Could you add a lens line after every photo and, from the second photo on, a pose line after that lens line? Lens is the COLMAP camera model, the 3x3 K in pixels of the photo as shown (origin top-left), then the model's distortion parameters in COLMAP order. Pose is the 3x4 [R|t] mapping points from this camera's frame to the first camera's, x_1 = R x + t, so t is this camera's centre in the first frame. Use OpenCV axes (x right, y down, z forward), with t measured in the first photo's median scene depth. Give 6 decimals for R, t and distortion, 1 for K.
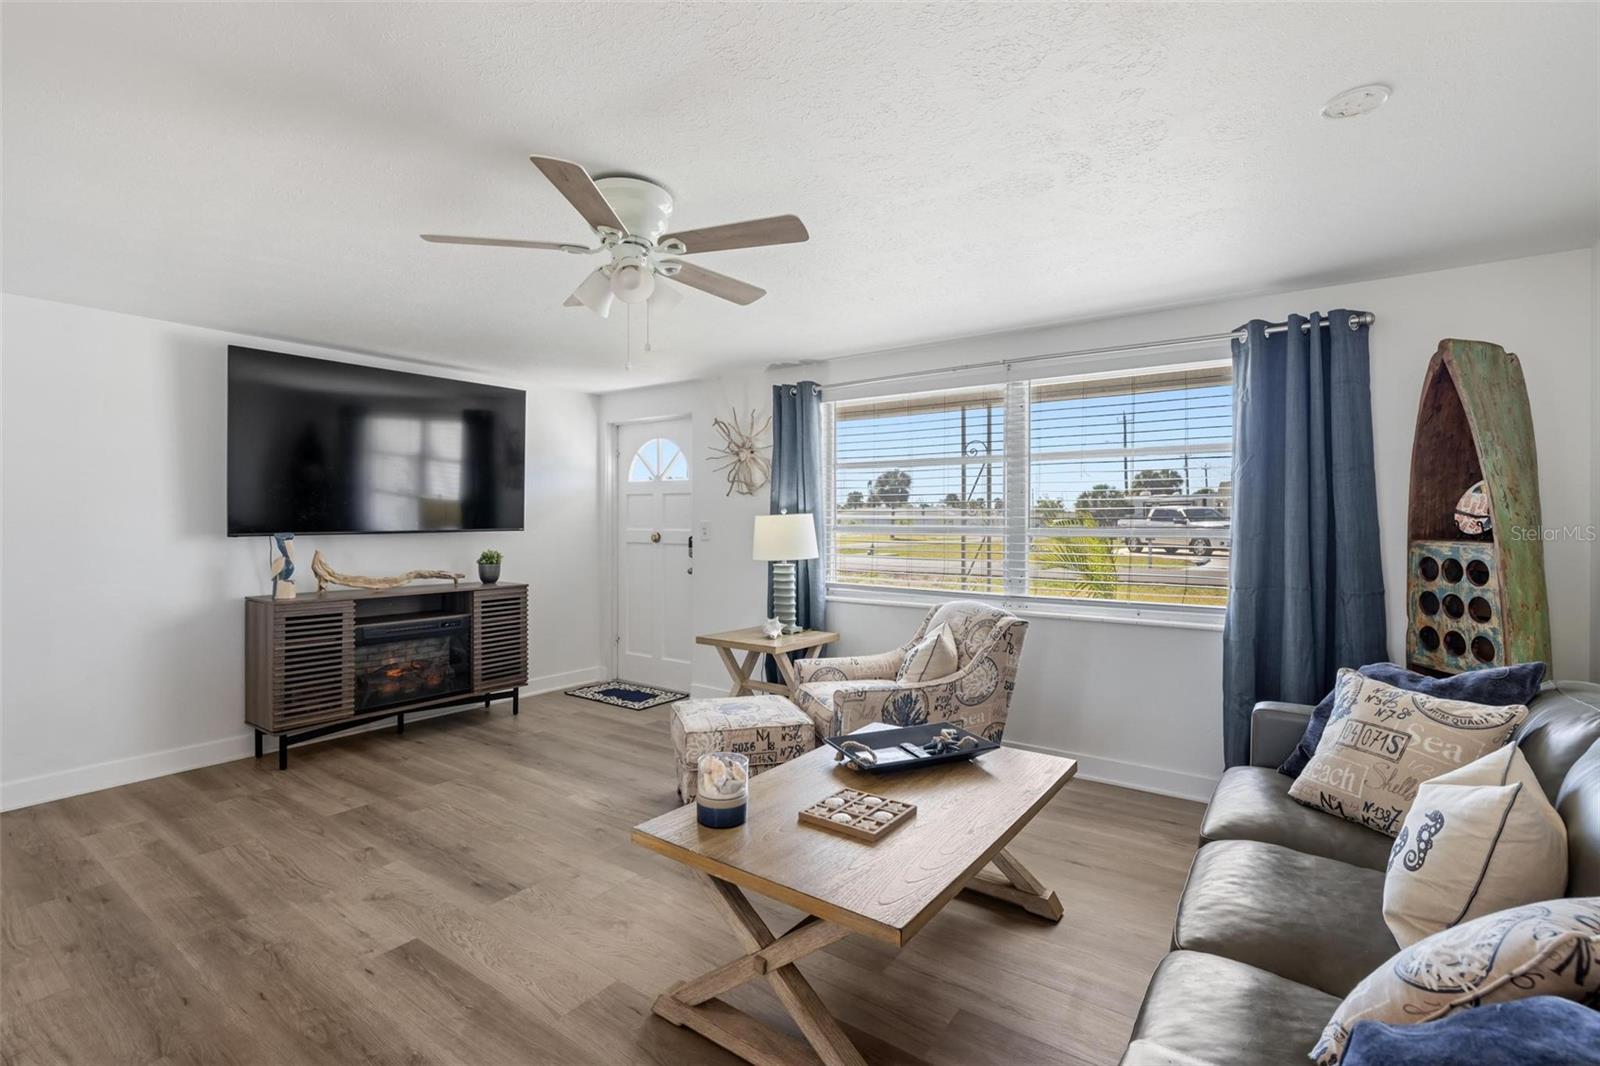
lens RADIAL K [[735.5, 0, 796.2], [0, 735.5, 527.0], [0, 0, 1]] dist [-0.001037, 0.000034]
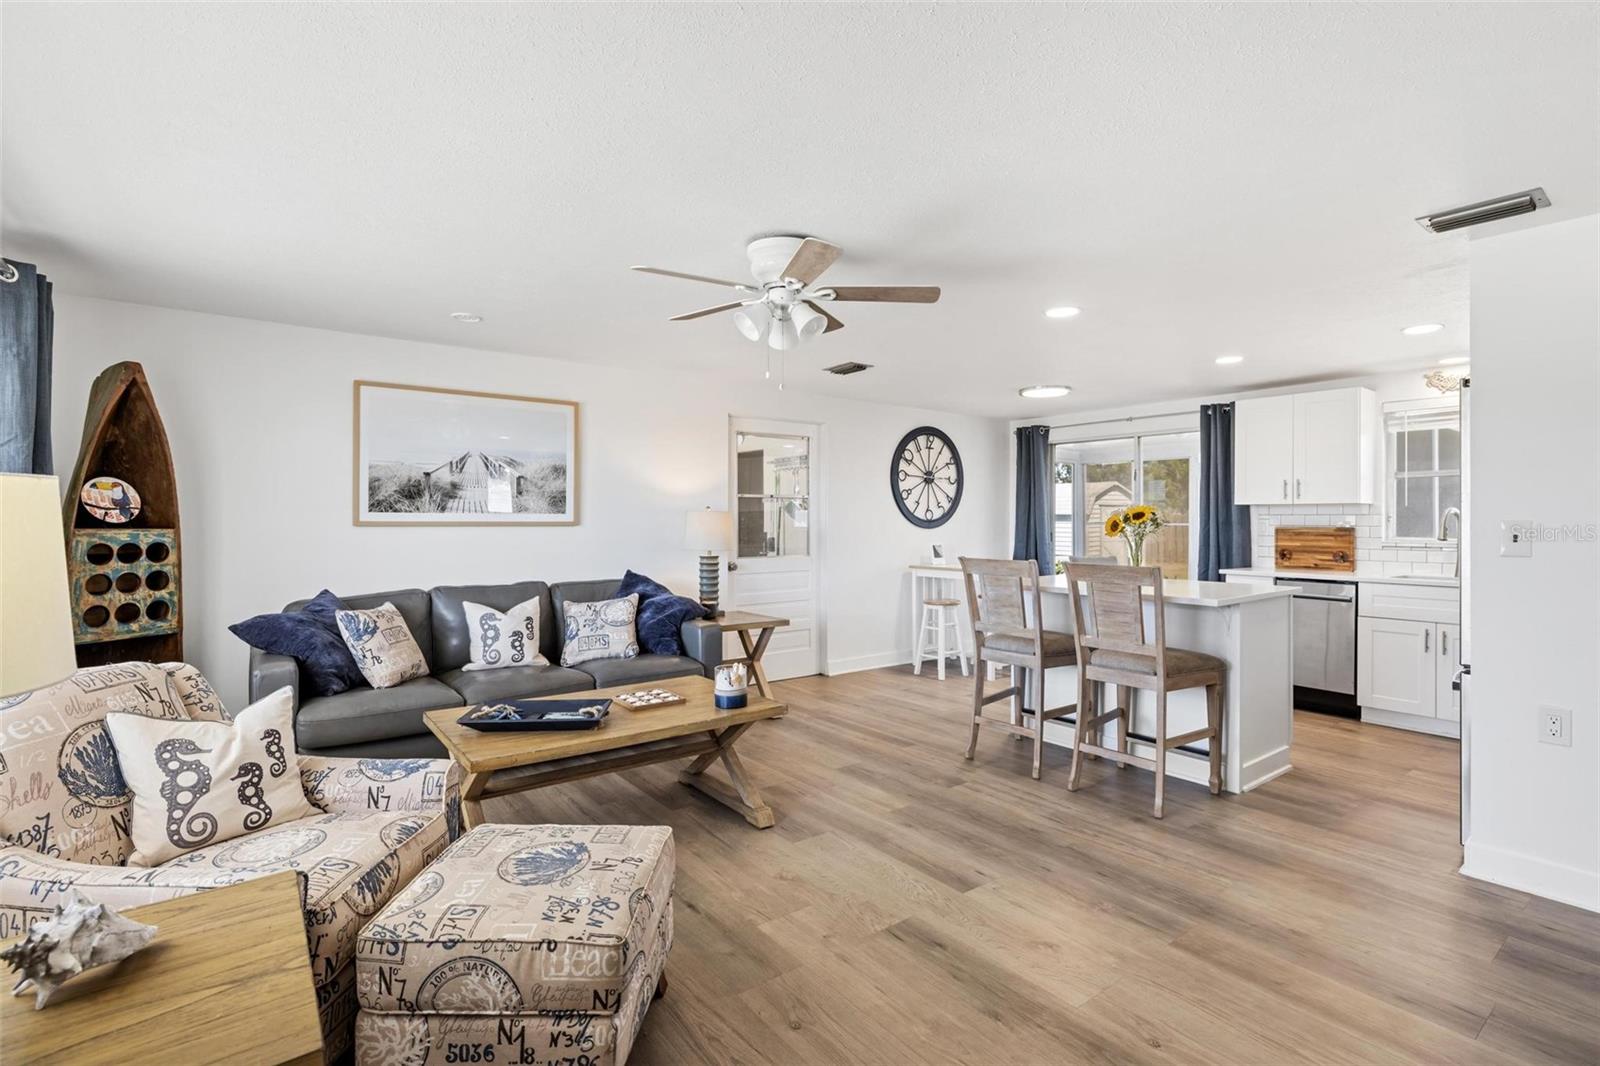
lens RADIAL K [[742.6, 0, 795.7], [0, 742.6, 522.9], [0, 0, 1]] dist [0.000977, 0.000246]
pose [[-0.955056, -0.005713, 0.296370, -0.440643], [-0.002758, 0.999942, 0.010388, -0.005212], [-0.296413, 0.009104, -0.955017, 1.556226]]
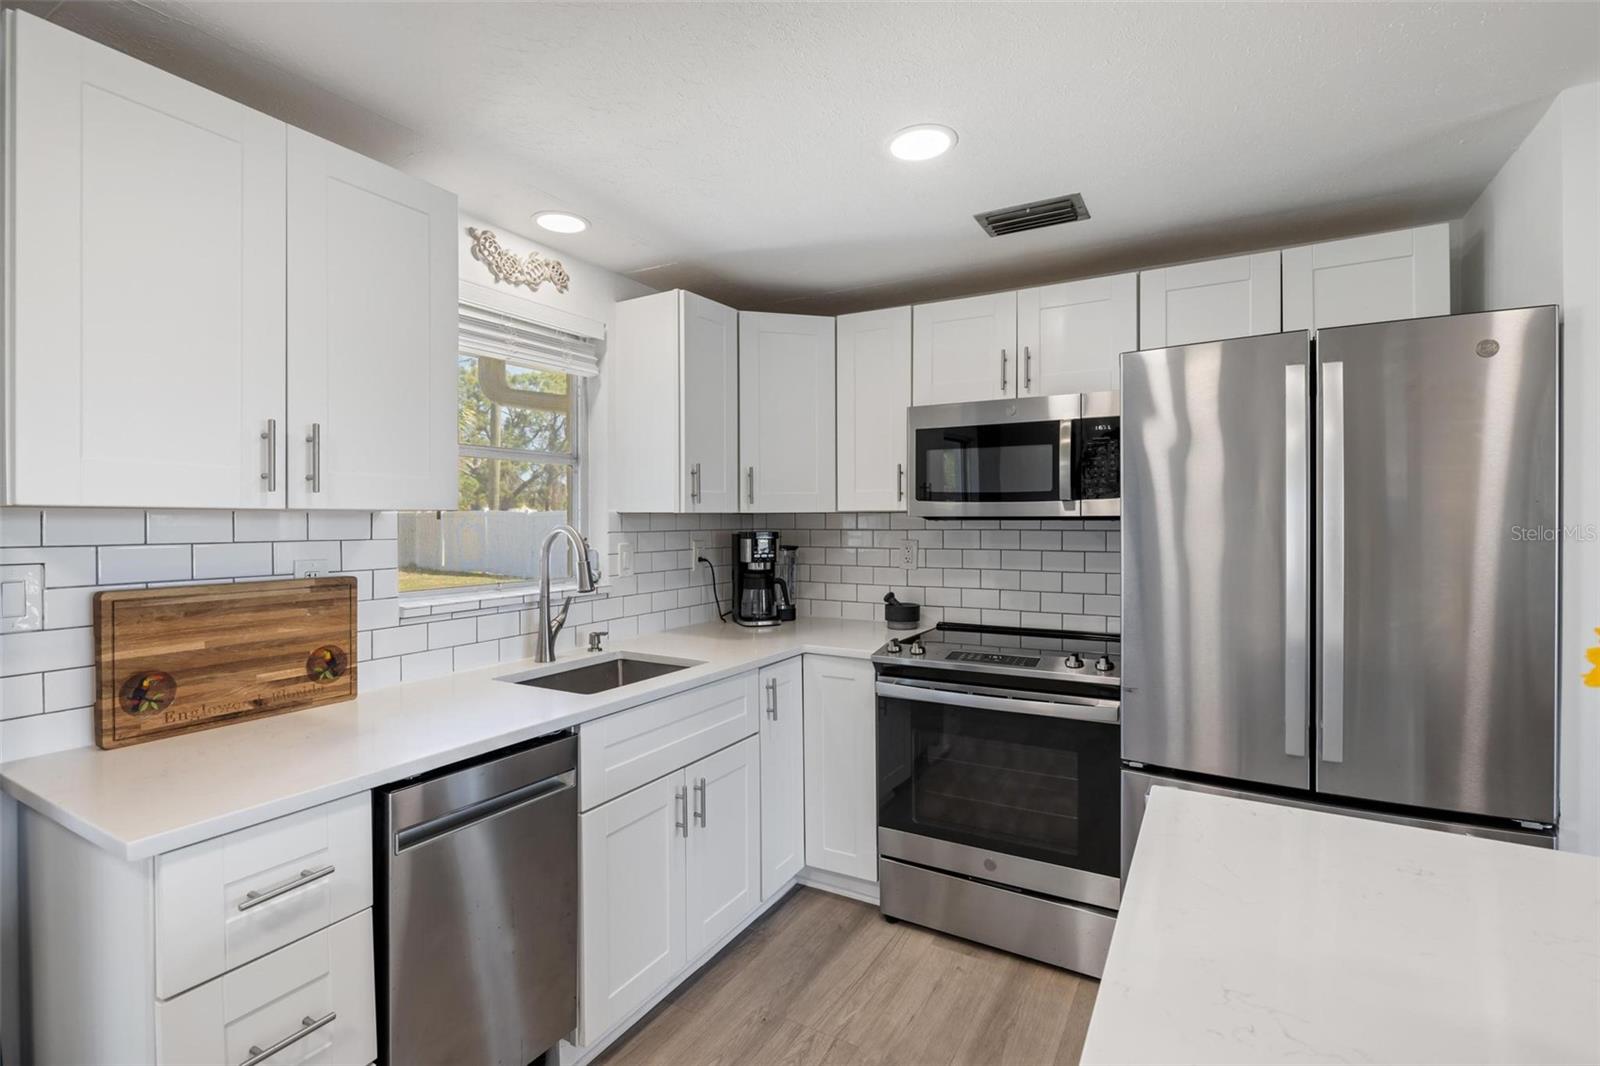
lens RADIAL K [[742.6, 0, 795.7], [0, 742.6, 522.9], [0, 0, 1]] dist [0.000977, 0.000246]
pose [[0.103502, 0.000925, -0.994629, -0.505305], [-0.002303, 0.999997, 0.000691, -0.025318], [0.994627, 0.002219, 0.103504, -0.109535]]
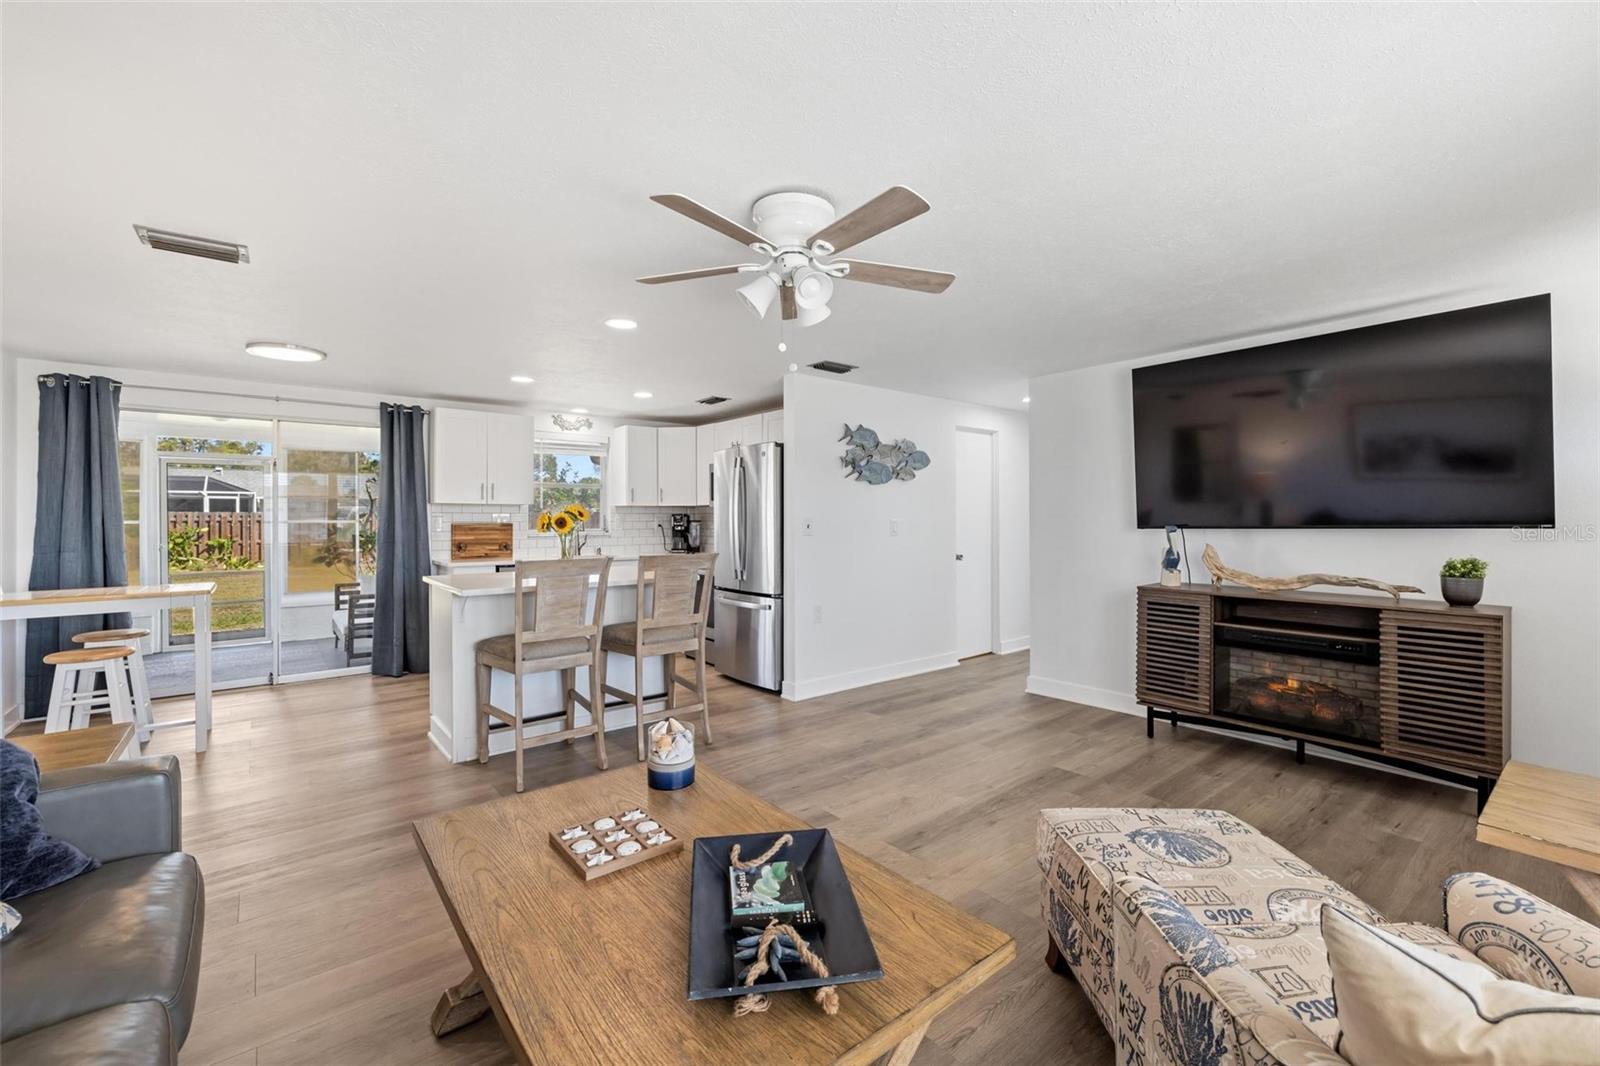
lens RADIAL K [[670.4, 0, 805.3], [0, 670.4, 519.3], [0, 0, 1]] dist [0.000626, 0.000064]
pose [[-0.257033, -0.002389, -0.966400, 0.513130], [-0.006860, 0.999976, -0.000648, 0.003303], [0.966378, 0.006463, -0.257044, 0.912588]]
